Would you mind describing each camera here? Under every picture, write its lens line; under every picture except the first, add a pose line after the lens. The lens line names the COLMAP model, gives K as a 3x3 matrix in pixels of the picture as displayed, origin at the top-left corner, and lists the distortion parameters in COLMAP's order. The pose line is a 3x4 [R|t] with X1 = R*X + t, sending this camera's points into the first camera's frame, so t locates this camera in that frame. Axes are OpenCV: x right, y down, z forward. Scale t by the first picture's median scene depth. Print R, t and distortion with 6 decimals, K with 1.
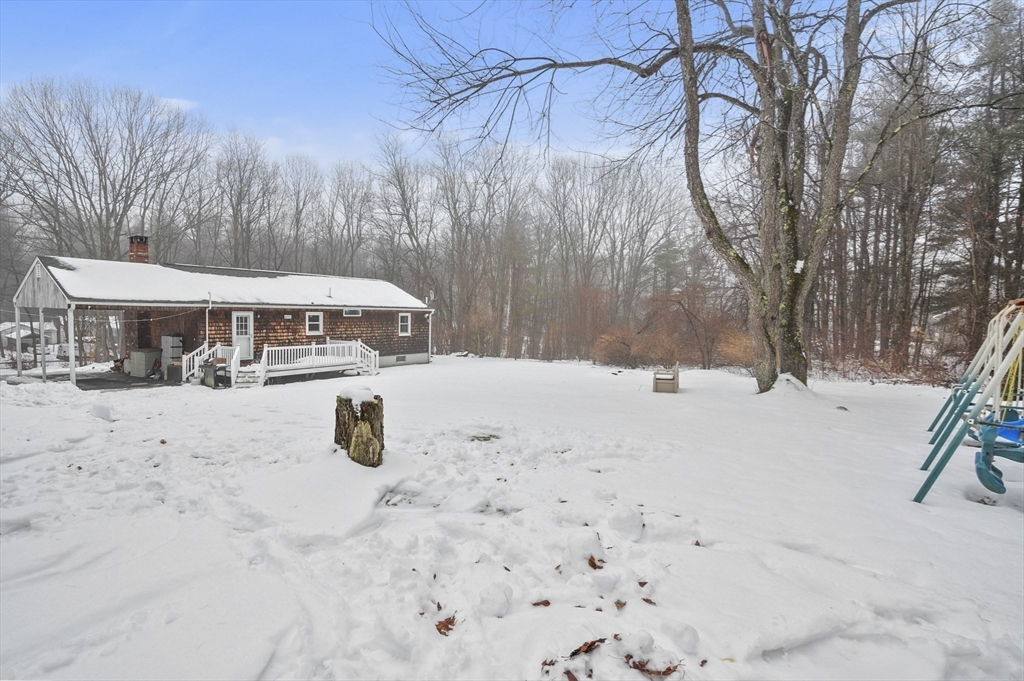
lens RADIAL K [[506.8, 0, 512.0], [0, 506.8, 340.5], [0, 0, 1]] dist [-0.002283, -0.000373]
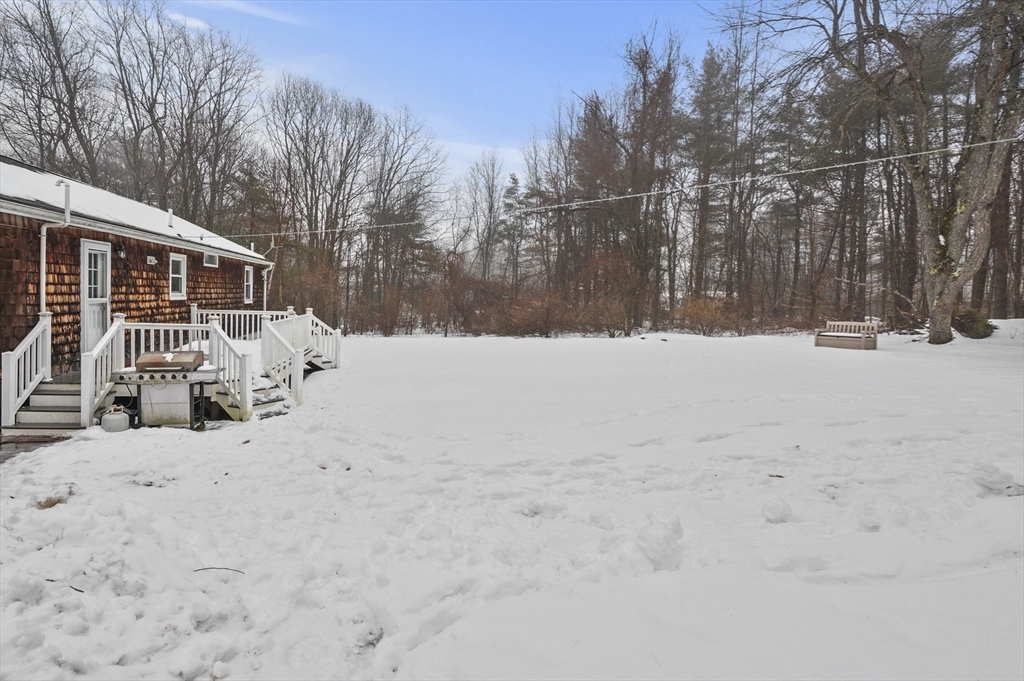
lens RADIAL K [[506.8, 0, 512.0], [0, 506.8, 340.5], [0, 0, 1]] dist [-0.002283, -0.000373]
pose [[0.698439, -0.031510, 0.714975, -0.524426], [-0.011713, 0.998393, 0.055442, -0.002105], [-0.715573, -0.047097, 0.696948, 0.408105]]
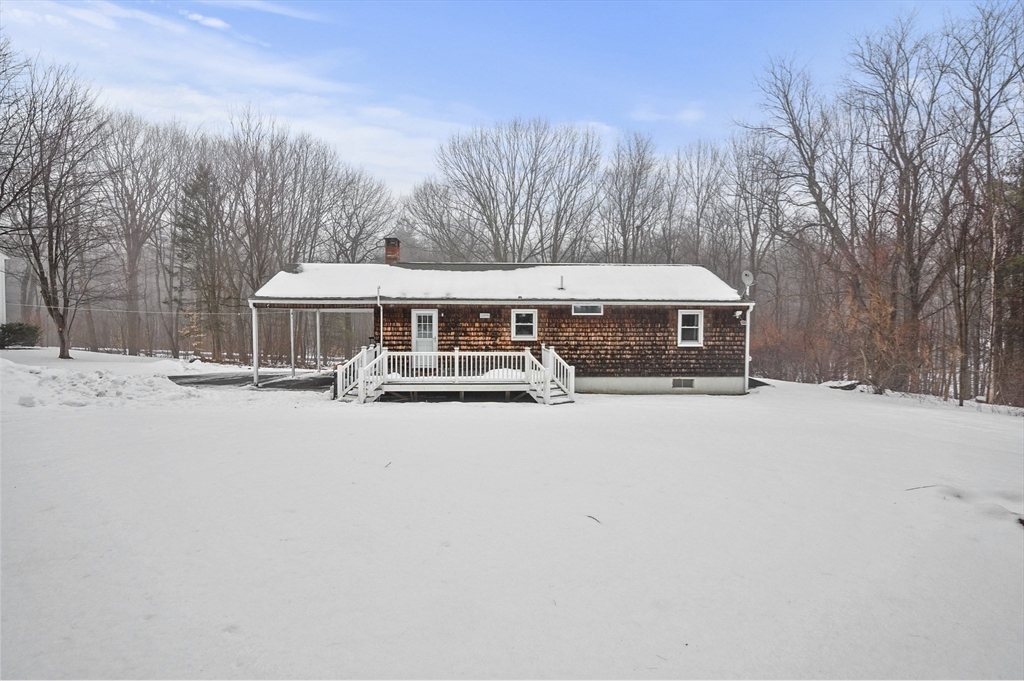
lens RADIAL K [[506.8, 0, 512.0], [0, 506.8, 340.5], [0, 0, 1]] dist [-0.002283, -0.000373]
pose [[0.590566, 0.011033, -0.806914, 0.194221], [-0.037240, 0.999214, -0.013593, -0.000206], [0.806129, 0.038077, 0.590513, 0.556121]]
